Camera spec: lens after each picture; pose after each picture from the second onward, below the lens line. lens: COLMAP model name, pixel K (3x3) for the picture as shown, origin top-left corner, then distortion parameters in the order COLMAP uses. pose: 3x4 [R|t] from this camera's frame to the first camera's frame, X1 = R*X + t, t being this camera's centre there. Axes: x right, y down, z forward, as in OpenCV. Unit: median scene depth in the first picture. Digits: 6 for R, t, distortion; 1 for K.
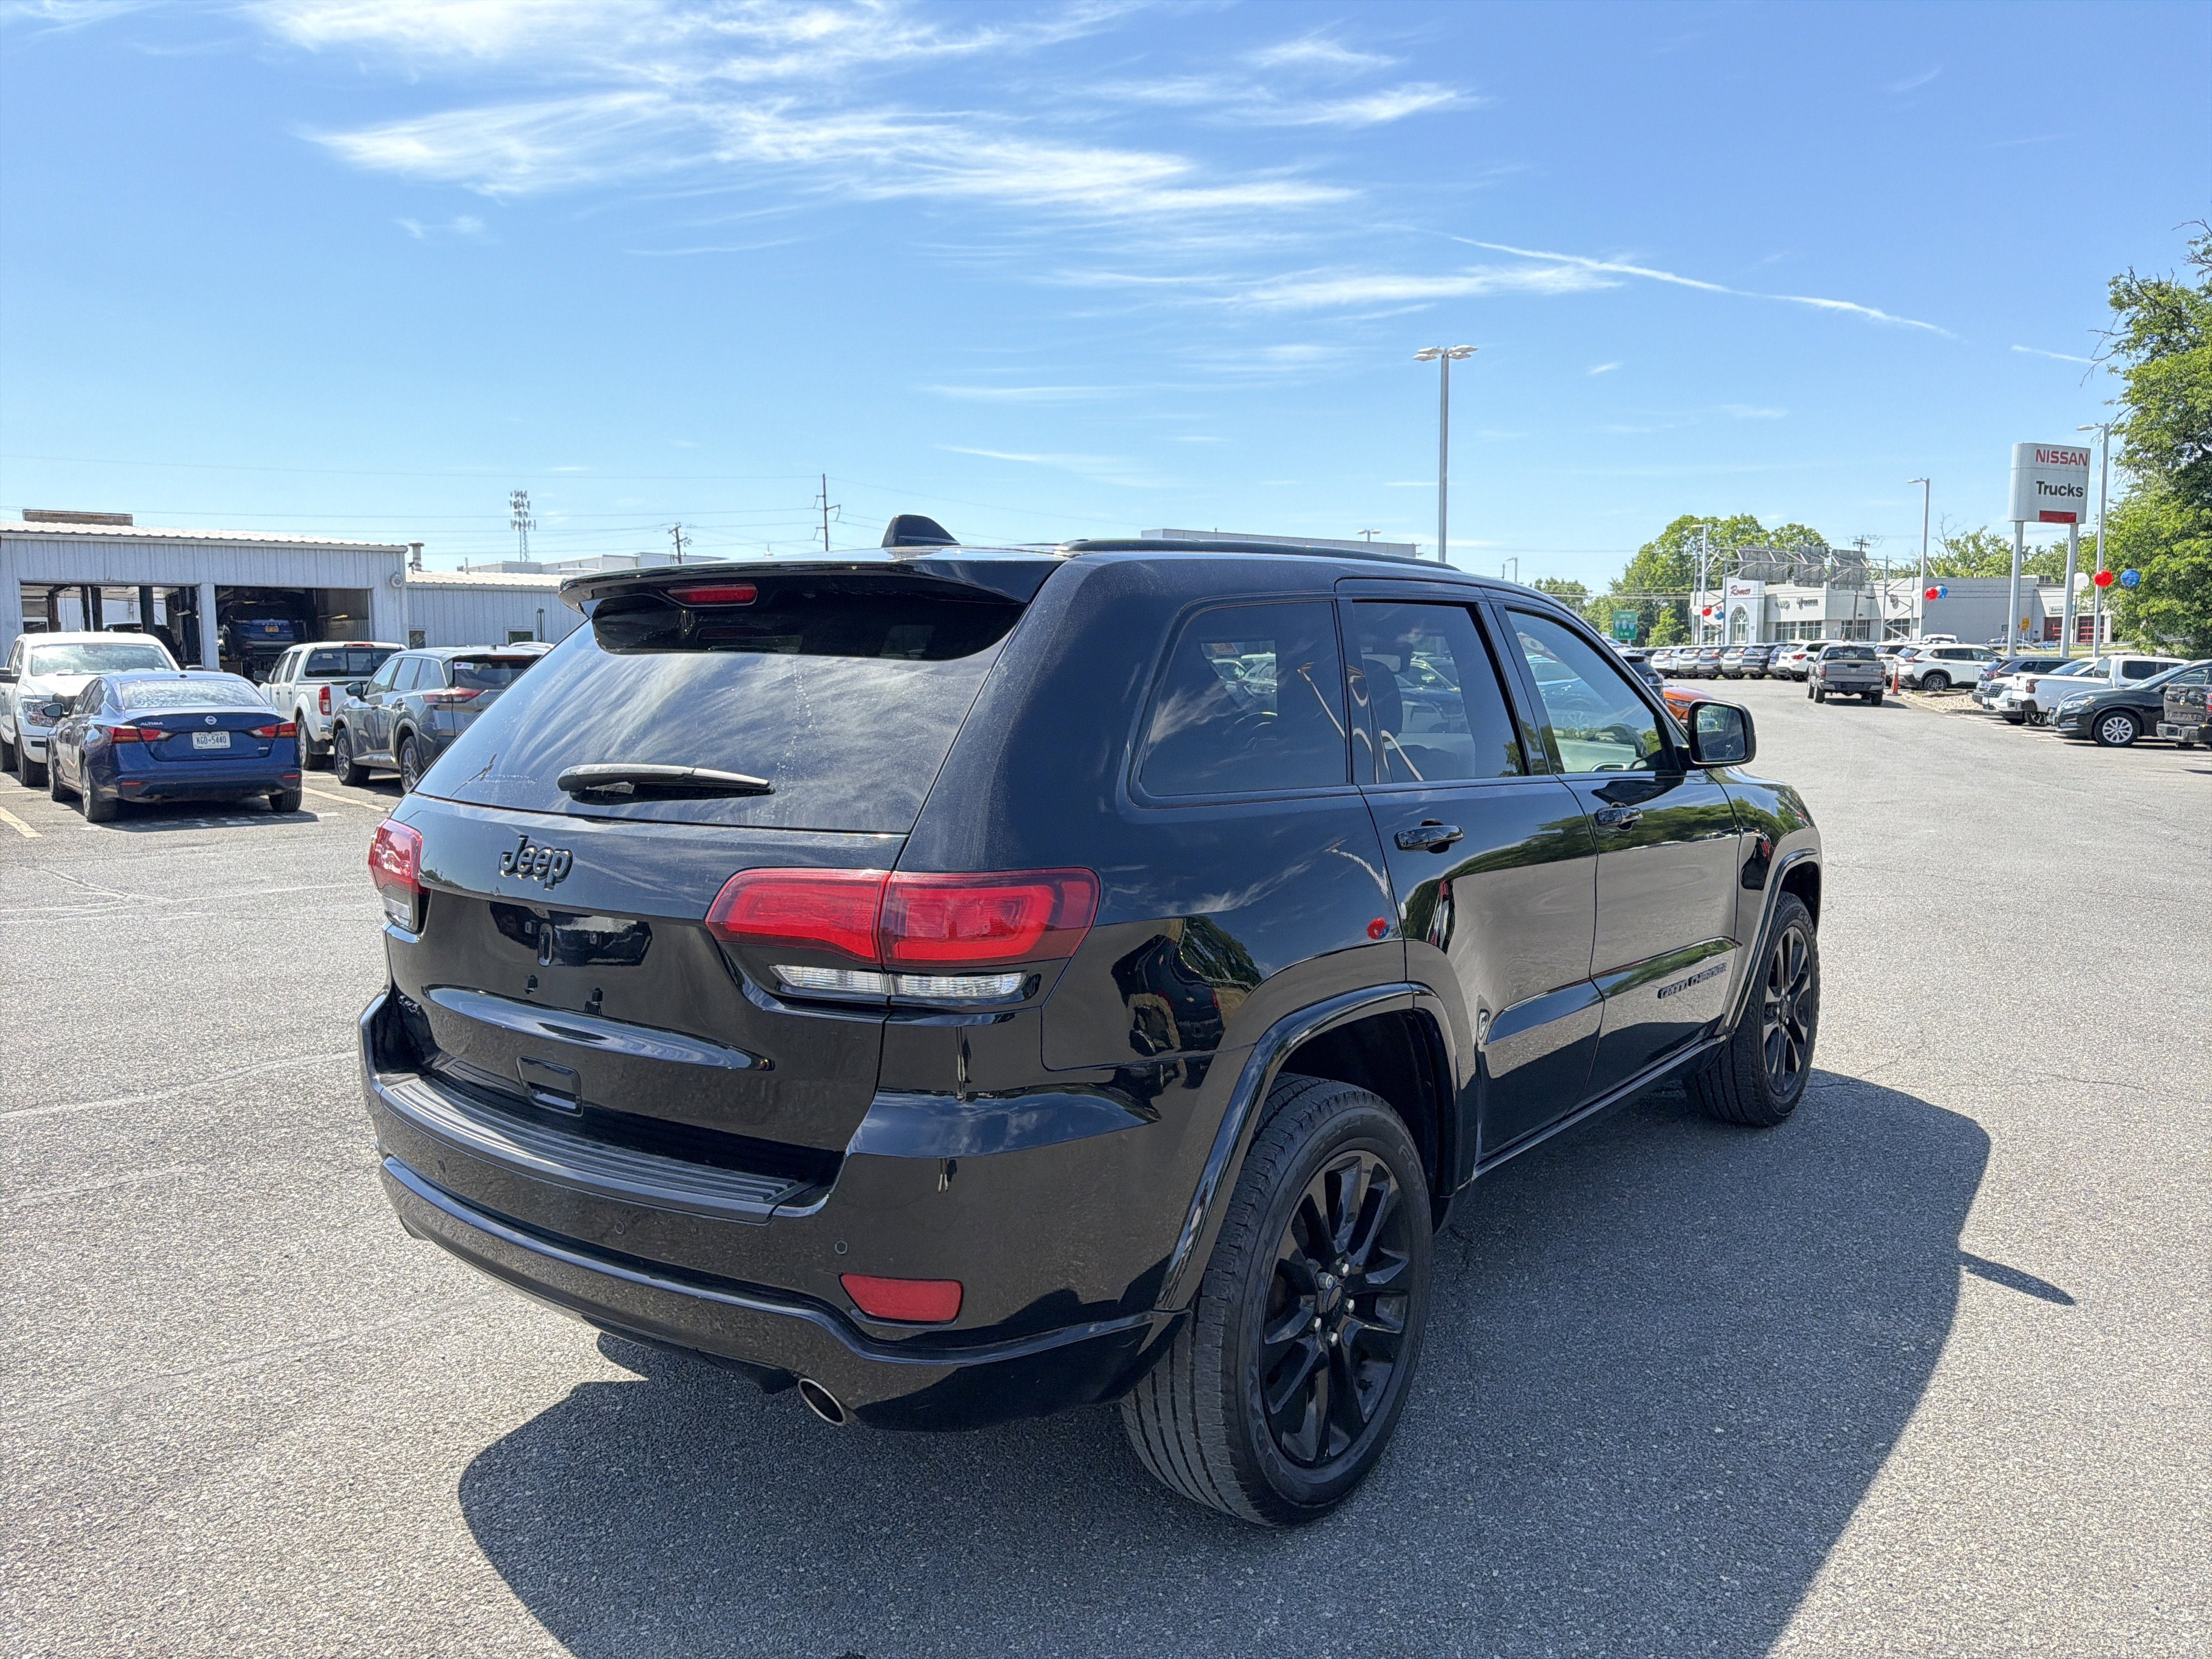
lens RADIAL K [[1569.1, 0, 1118.6], [0, 1569.1, 822.6], [0, 0, 1]] dist [0.002845, -0.020800]
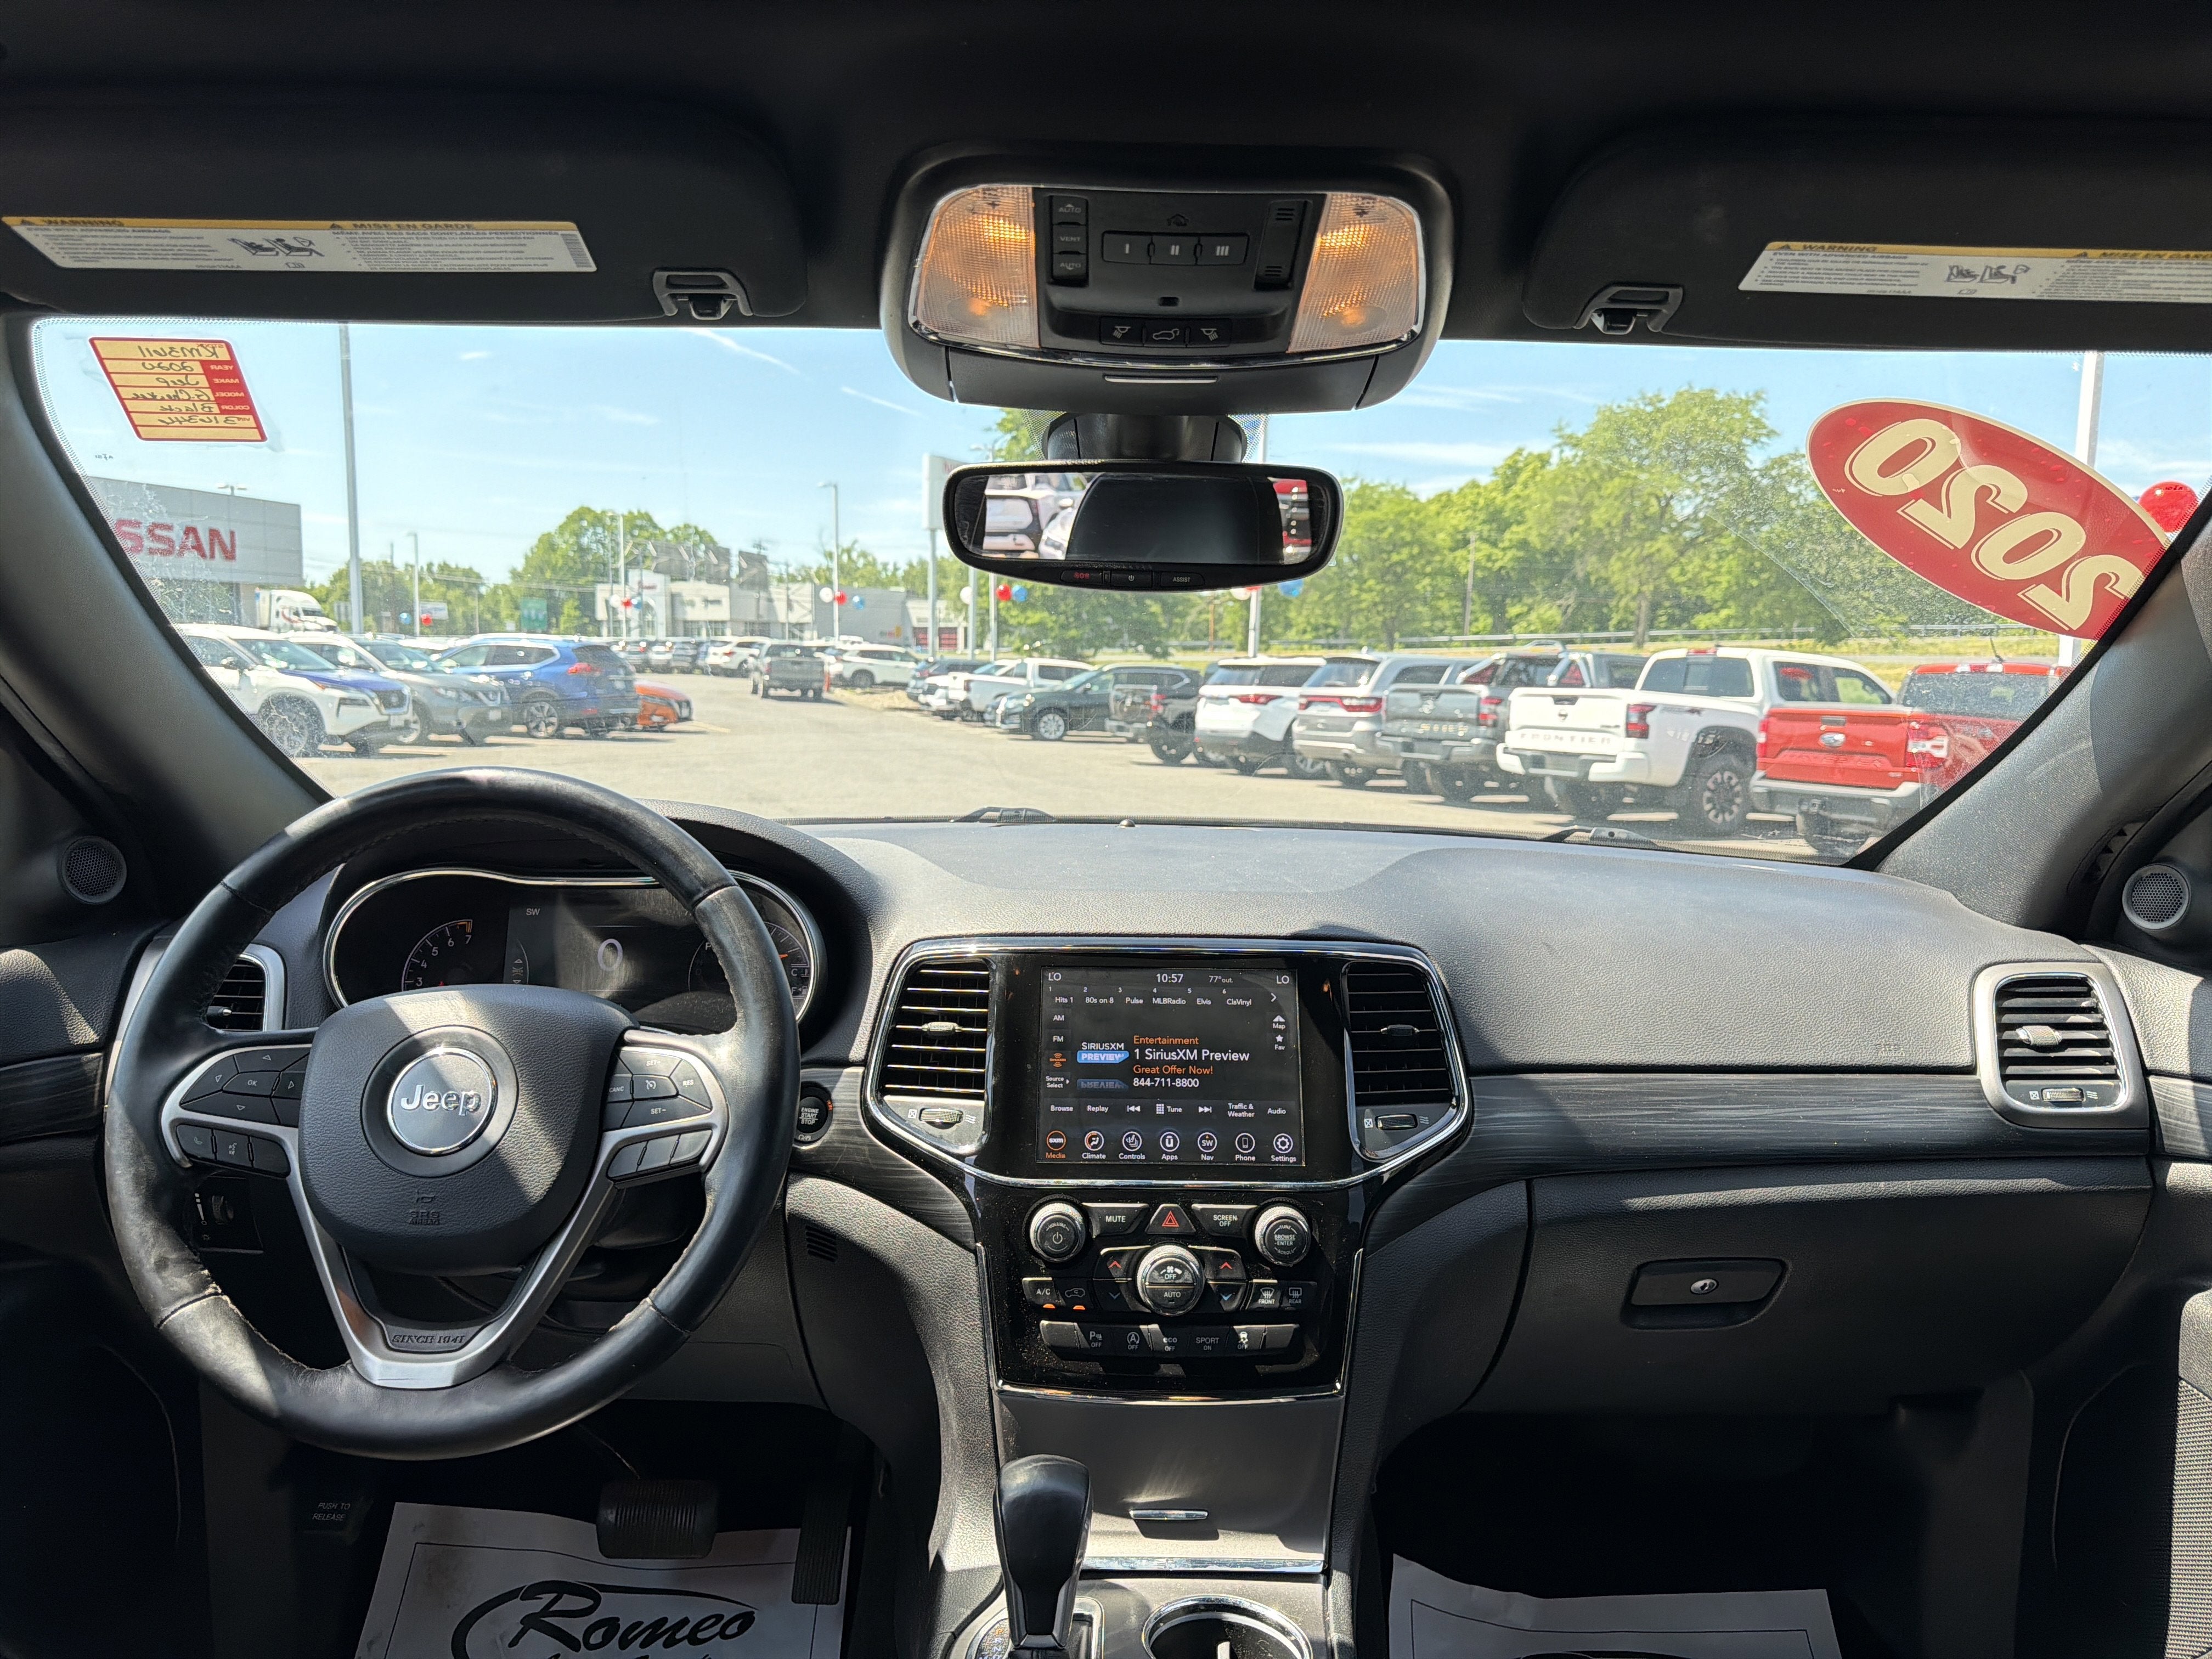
lens RADIAL K [[1569.1, 0, 1107.4], [0, 1569.1, 834.6], [0, 0, 1]] dist [0.002845, -0.020800]
pose [[0.784366, -0.041283, 0.618923, 0.024873], [0.034225, 0.999143, 0.023270, -0.051434], [-0.619354, 0.002930, 0.785107, 0.645688]]
